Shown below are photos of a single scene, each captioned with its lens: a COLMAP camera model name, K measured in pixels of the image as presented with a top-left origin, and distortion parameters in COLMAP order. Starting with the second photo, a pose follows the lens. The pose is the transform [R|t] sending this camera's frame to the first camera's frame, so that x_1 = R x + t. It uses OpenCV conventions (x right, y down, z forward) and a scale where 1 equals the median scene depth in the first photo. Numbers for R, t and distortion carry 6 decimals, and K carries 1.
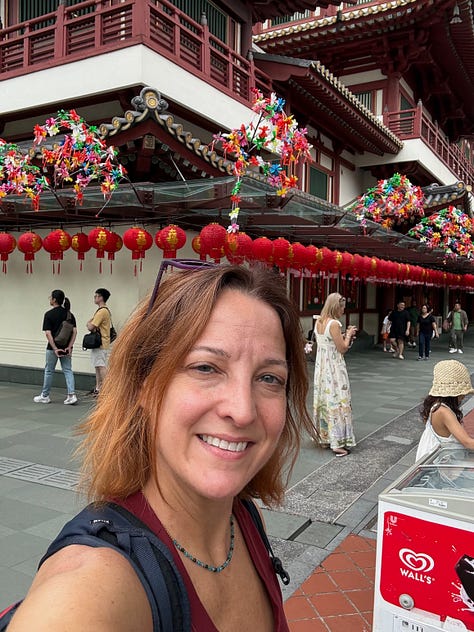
lens RADIAL K [[586.3, 0, 237.0], [0, 586.3, 316.0], [0, 0, 1]] dist [0.096556, -0.181579]
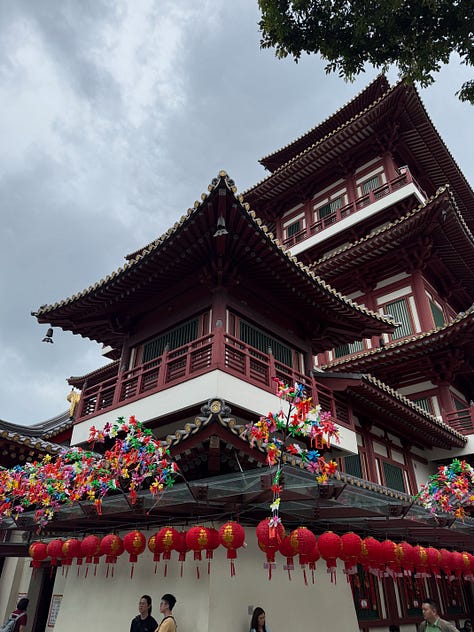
lens RADIAL K [[434.0, 0, 237.0], [0, 434.0, 316.0], [0, 0, 1]] dist [0.047996, -0.058266]
pose [[0.973163, -0.122700, -0.194676, 0.075771], [-0.007582, 0.828430, -0.560042, -0.020700], [0.229992, 0.546488, 0.805267, 0.168923]]
